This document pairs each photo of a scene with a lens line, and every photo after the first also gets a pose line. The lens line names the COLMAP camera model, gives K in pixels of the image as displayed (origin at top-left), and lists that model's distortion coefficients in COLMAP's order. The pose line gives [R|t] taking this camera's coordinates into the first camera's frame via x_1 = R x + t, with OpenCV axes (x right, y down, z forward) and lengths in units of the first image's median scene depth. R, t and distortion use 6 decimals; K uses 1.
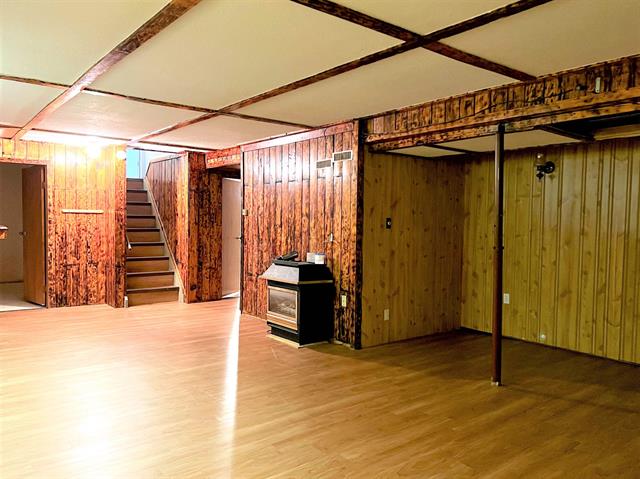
lens RADIAL K [[483.0, 0, 316.6], [0, 483.0, 236.5], [0, 0, 1]] dist [0.021662, -0.029622]
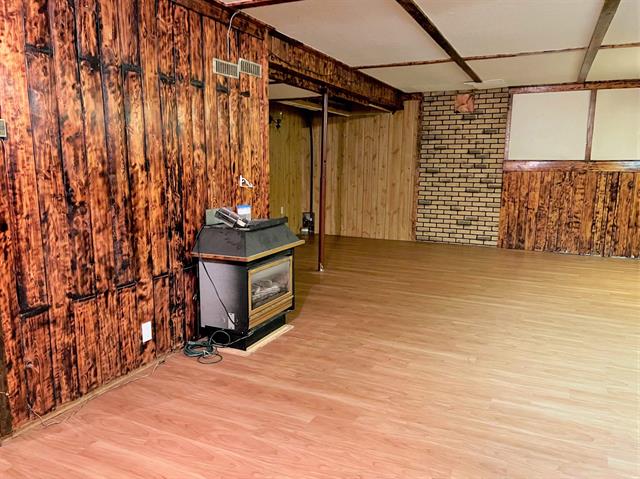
lens RADIAL K [[483.0, 0, 313.0], [0, 483.0, 243.7], [0, 0, 1]] dist [0.021662, -0.029622]
pose [[-0.435411, -0.173051, 0.883443, -0.891819], [0.009216, 0.980442, 0.196593, -0.061936], [-0.900185, 0.093741, -0.425300, 1.621861]]
